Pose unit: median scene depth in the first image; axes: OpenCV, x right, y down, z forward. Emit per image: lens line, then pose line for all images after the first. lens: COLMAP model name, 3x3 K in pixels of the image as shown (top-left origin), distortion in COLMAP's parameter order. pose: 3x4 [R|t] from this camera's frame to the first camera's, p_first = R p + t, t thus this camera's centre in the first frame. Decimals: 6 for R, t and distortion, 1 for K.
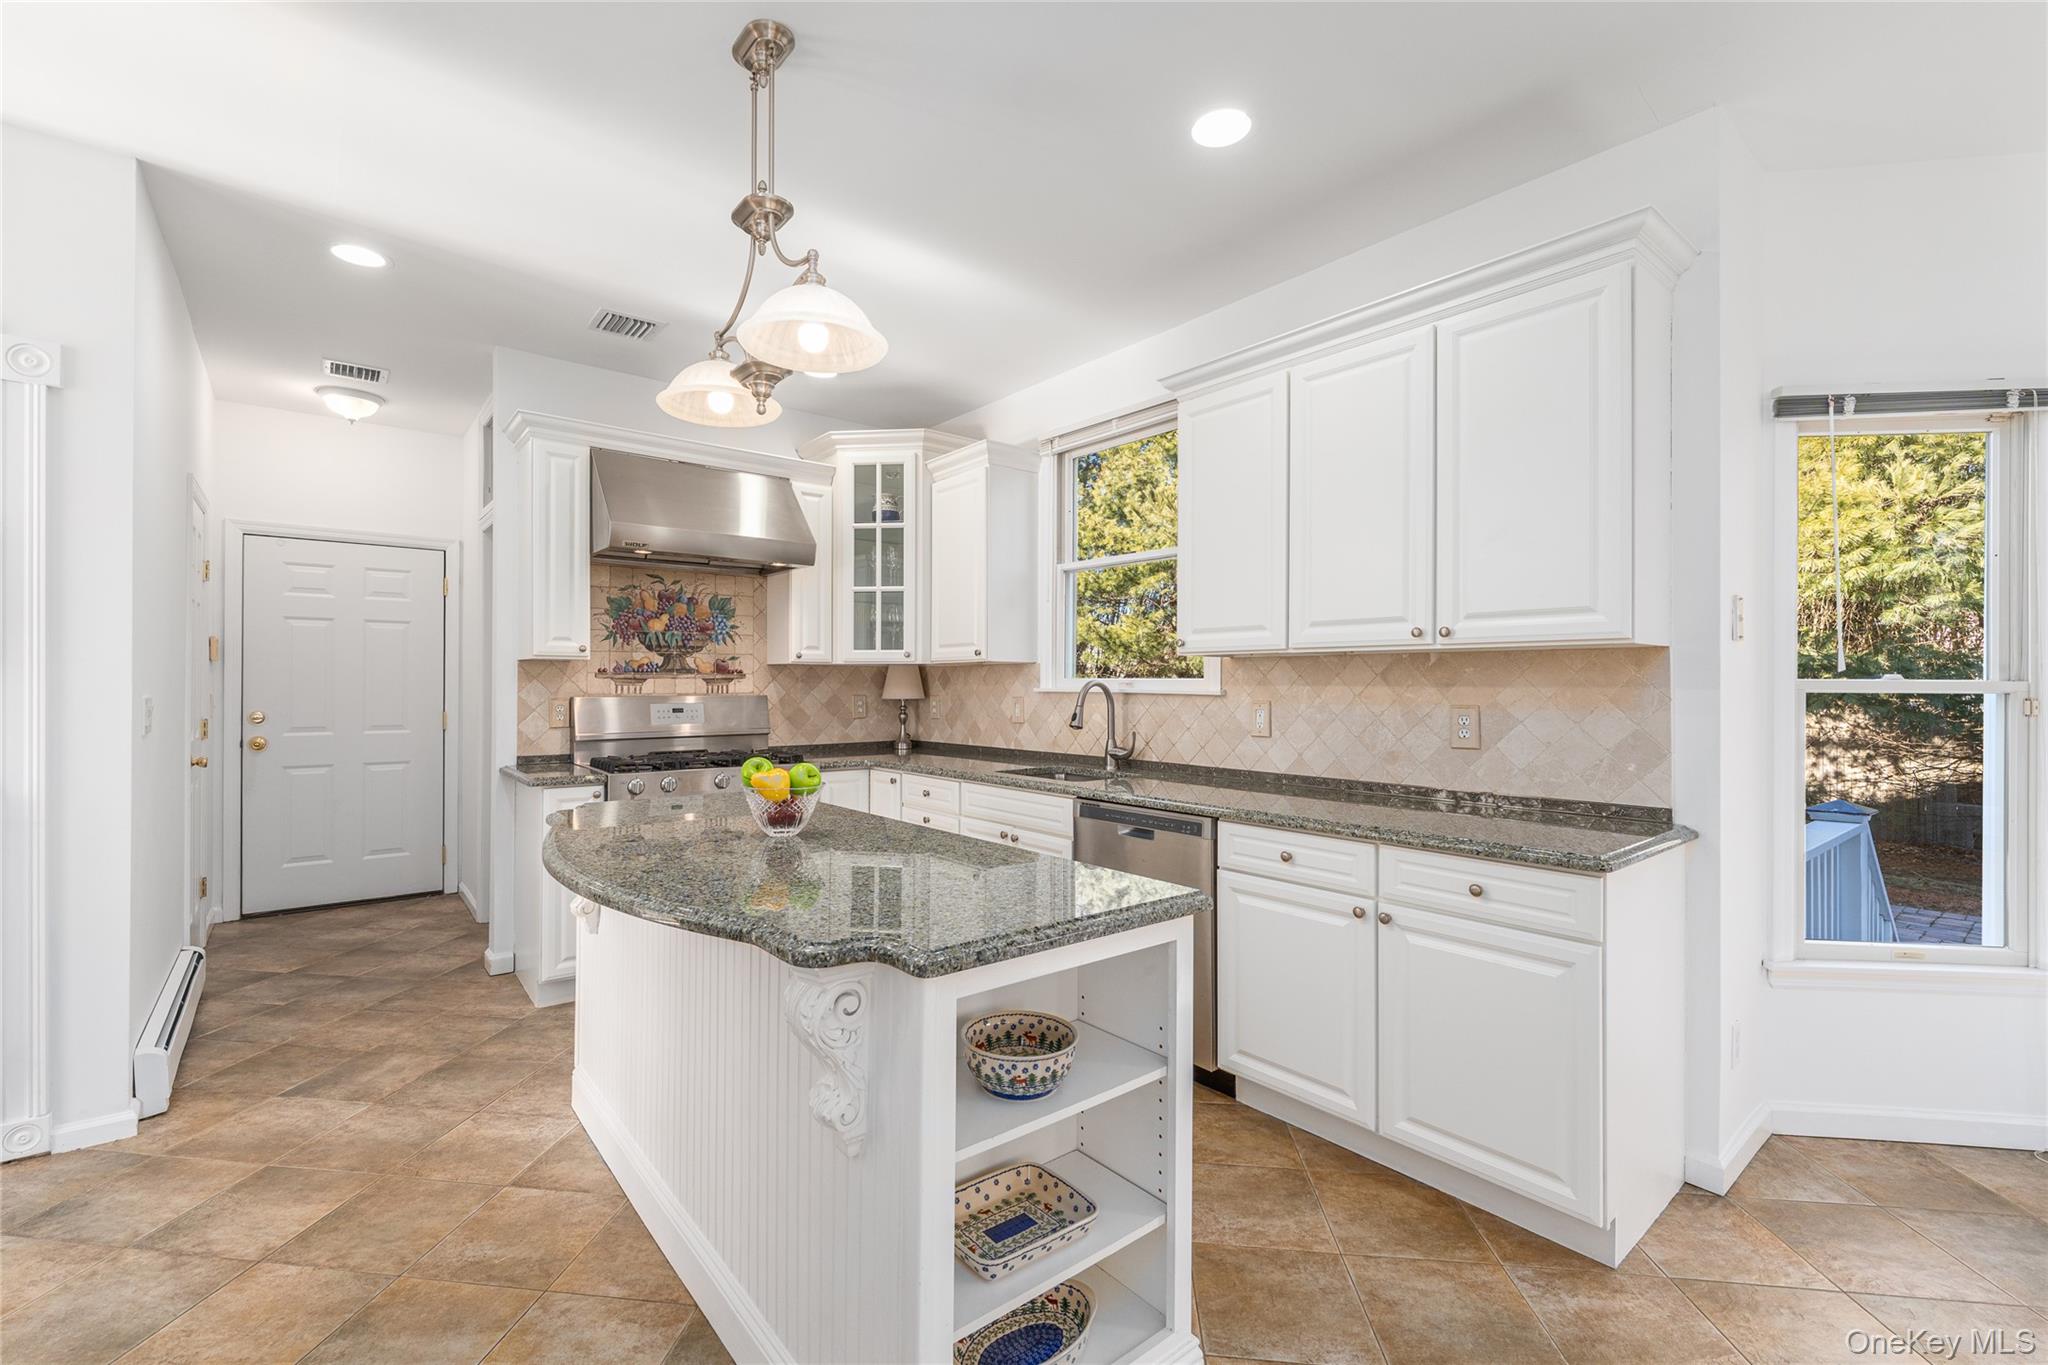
lens RADIAL K [[856.8, 0, 1050.9], [0, 856.8, 687.9], [0, 0, 1]] dist [-0.001056, -0.000720]
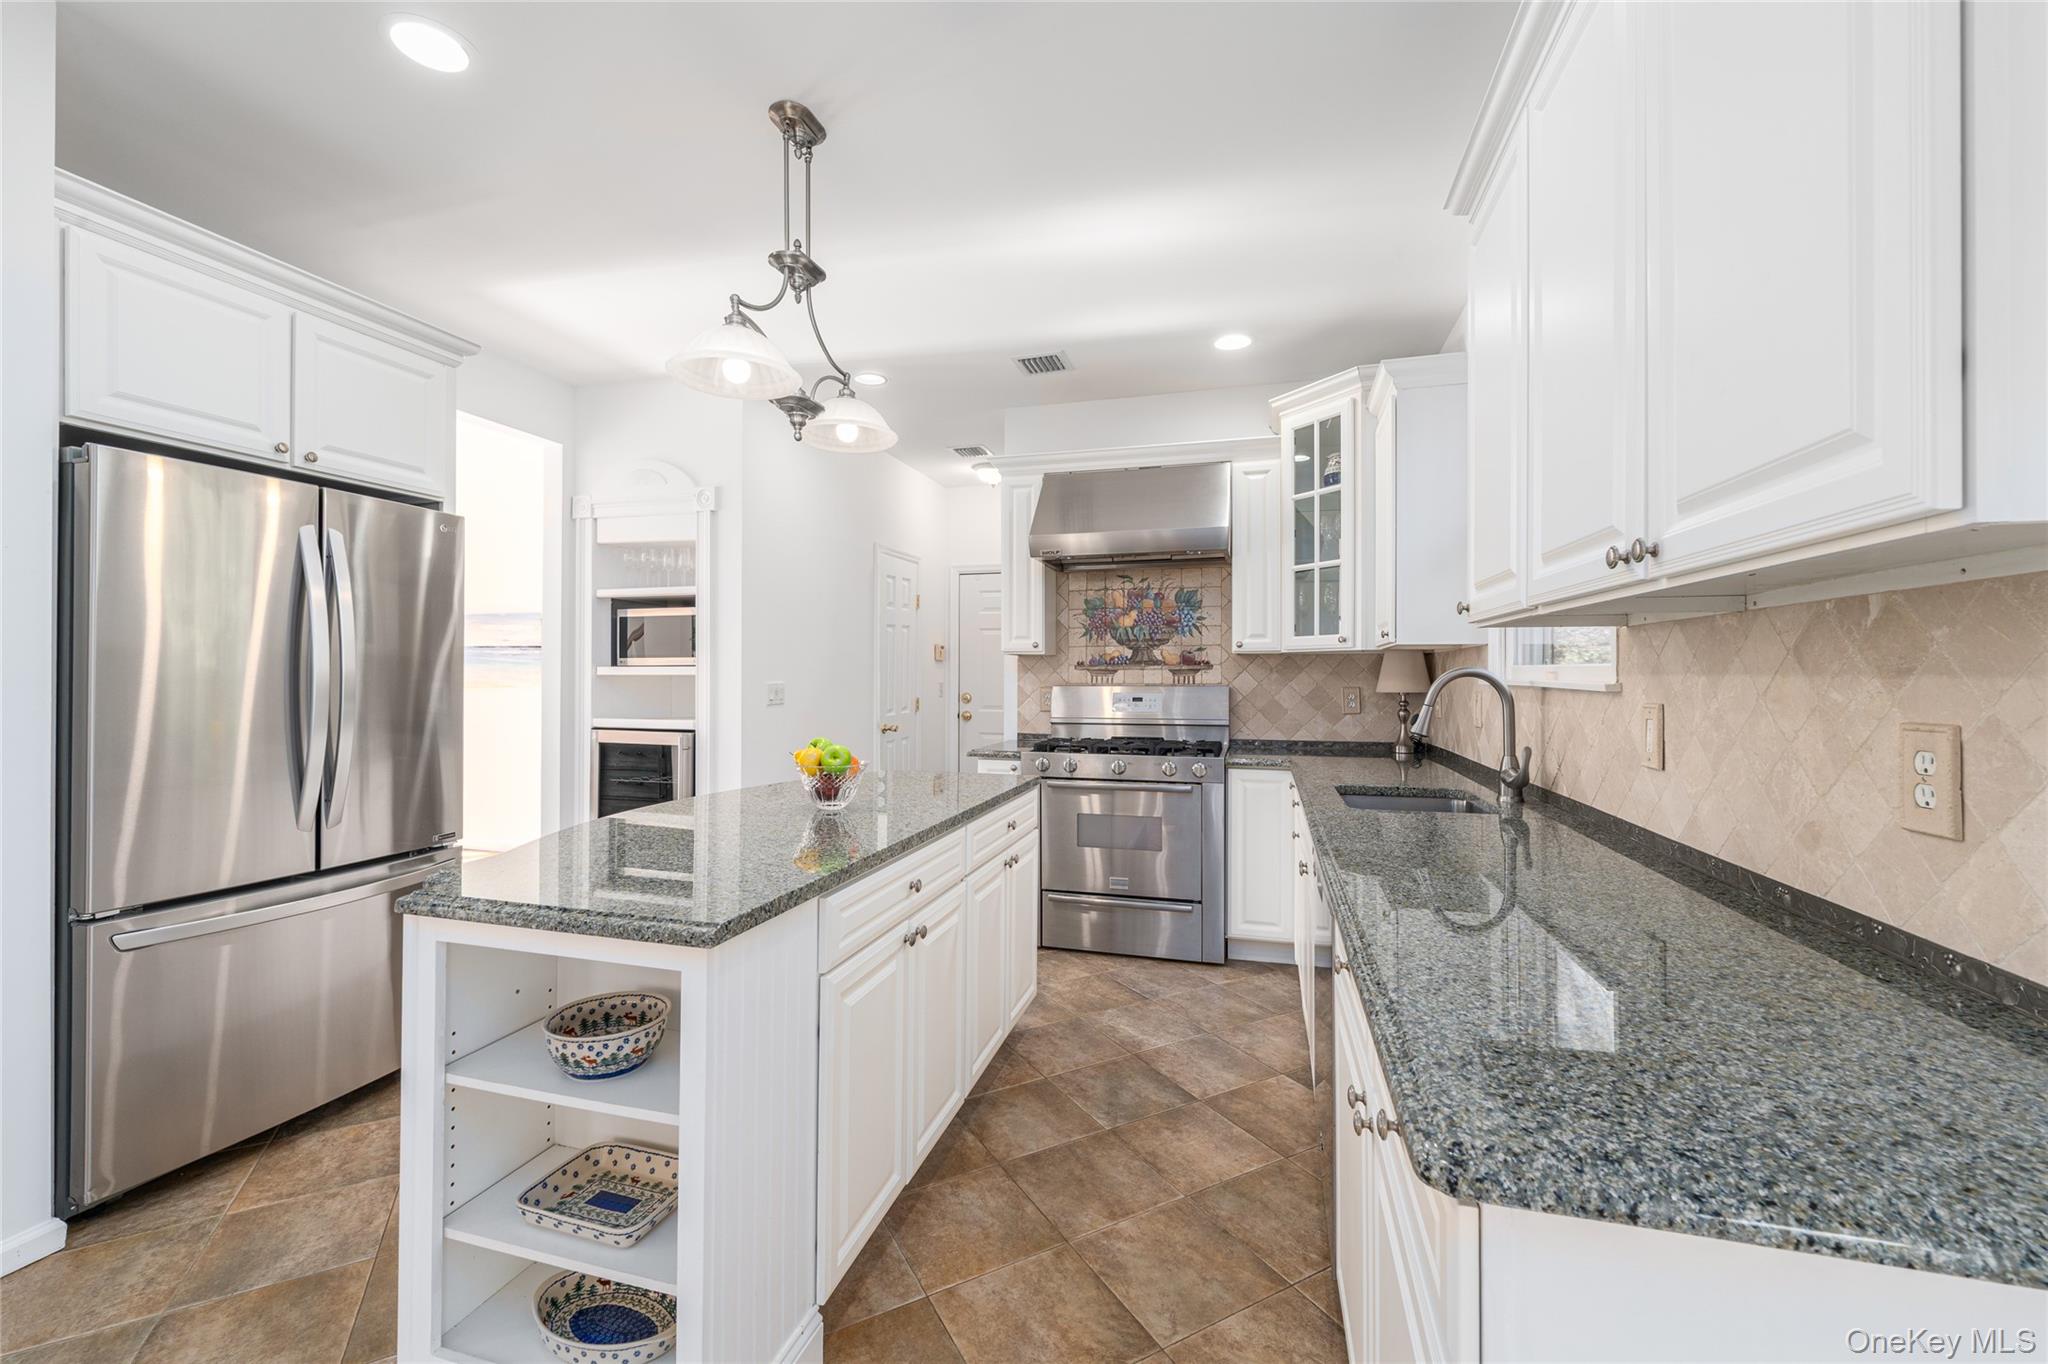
lens RADIAL K [[856.8, 0, 1009.3], [0, 856.8, 663.0], [0, 0, 1]] dist [-0.001056, -0.000720]
pose [[0.559608, -0.013459, -0.828648, 0.379684], [-0.003274, 0.999824, -0.018450, 0.000741], [0.828751, 0.013038, 0.559465, 0.285575]]
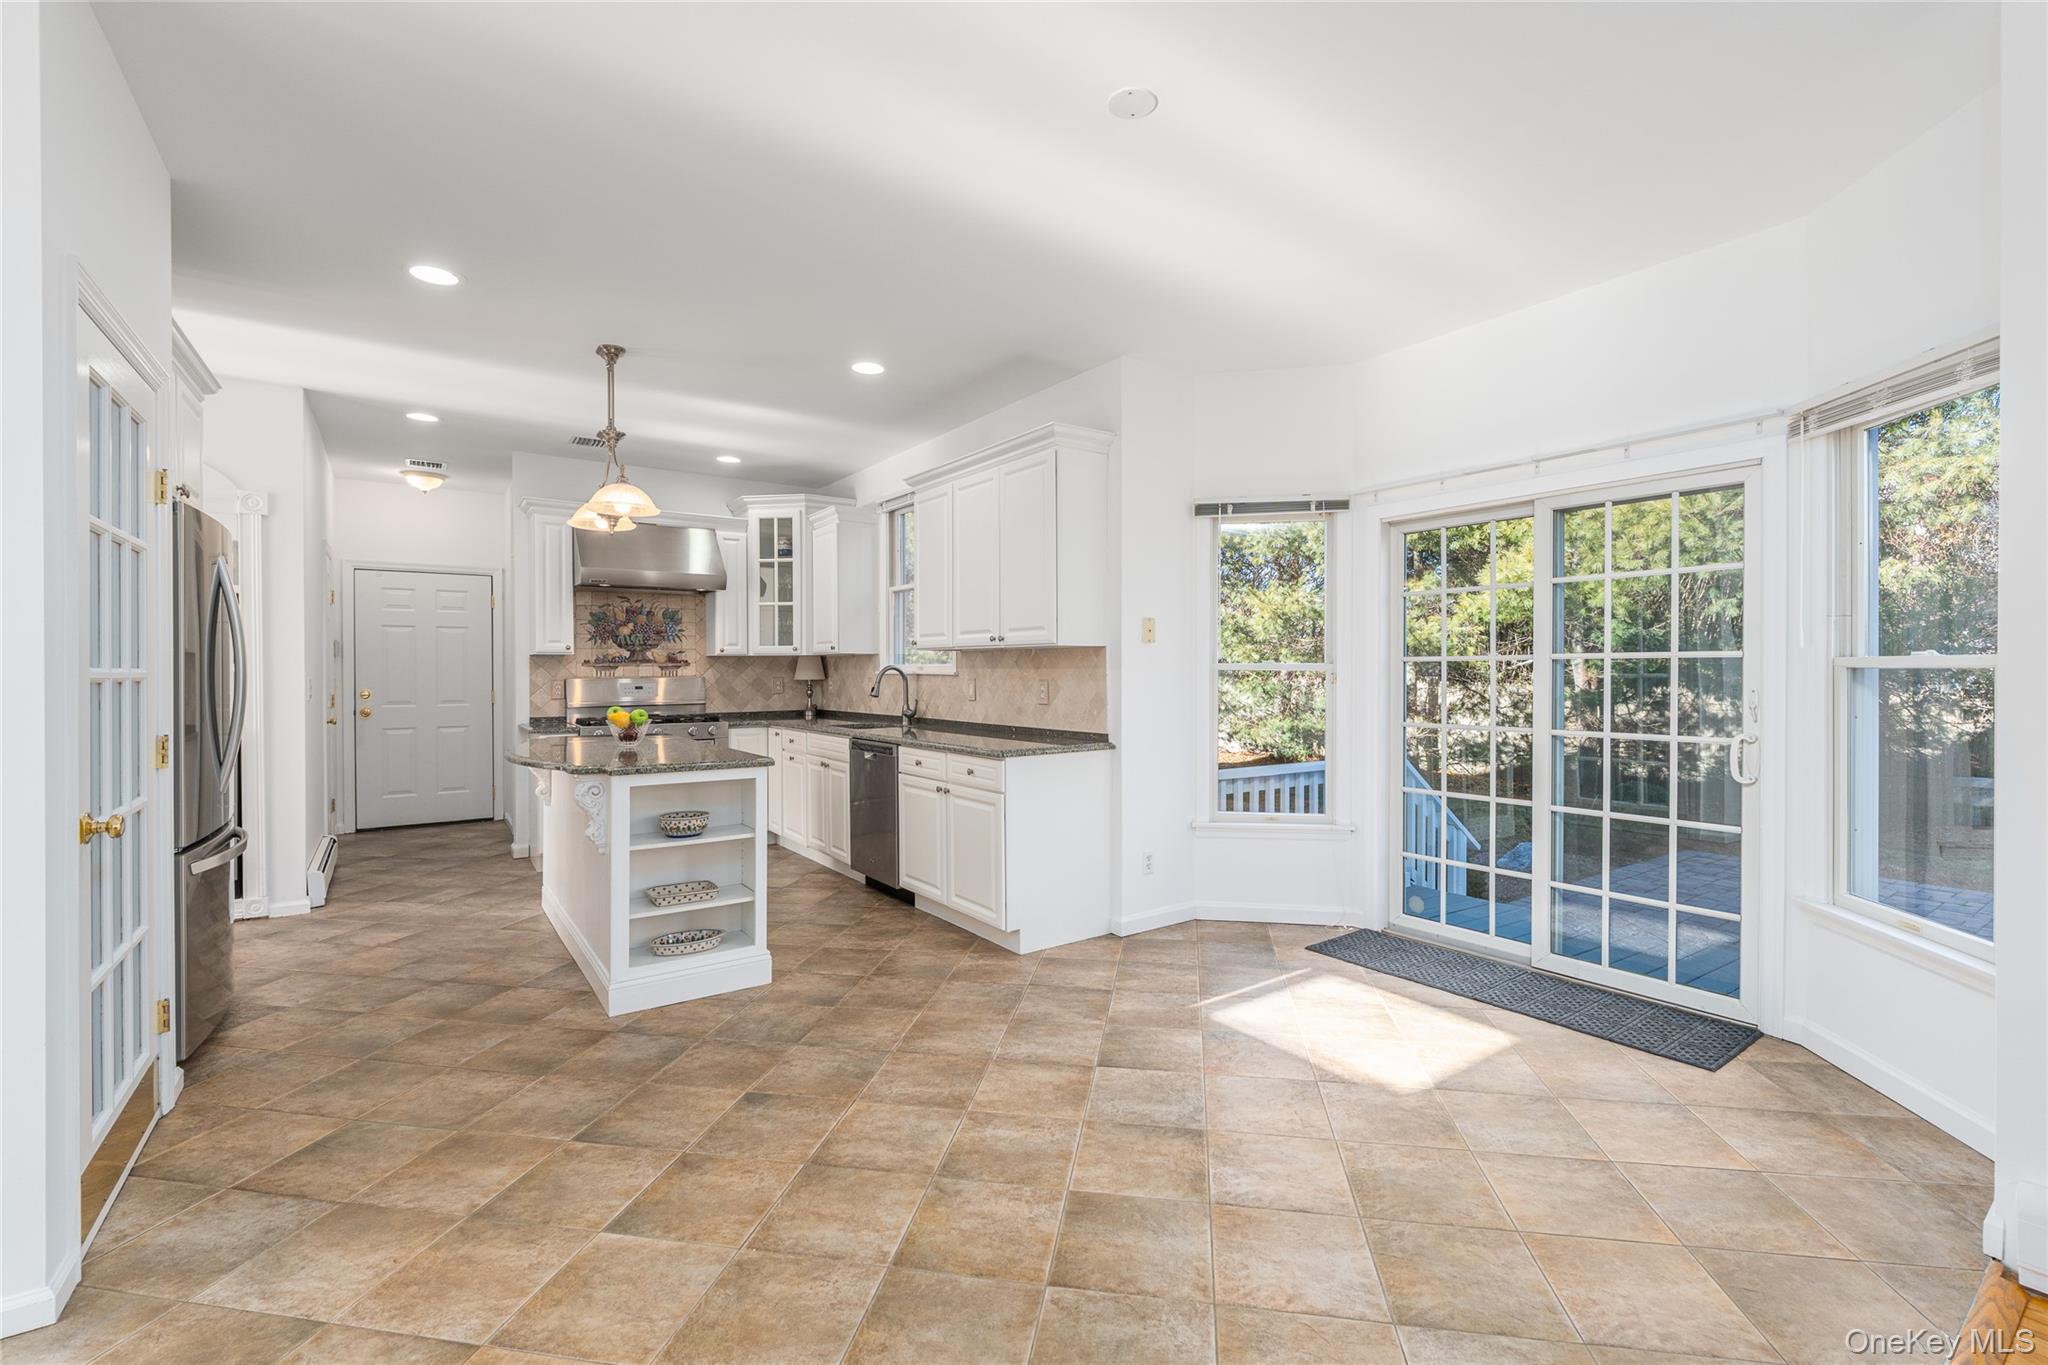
lens RADIAL K [[856.8, 0, 1086.7], [0, 856.8, 677.8], [0, 0, 1]] dist [-0.001056, -0.000720]
pose [[0.999168, -0.005718, -0.040371, 0.425044], [0.005996, 0.999959, 0.006780, 0.003903], [0.040331, -0.007017, 0.999162, -0.480587]]
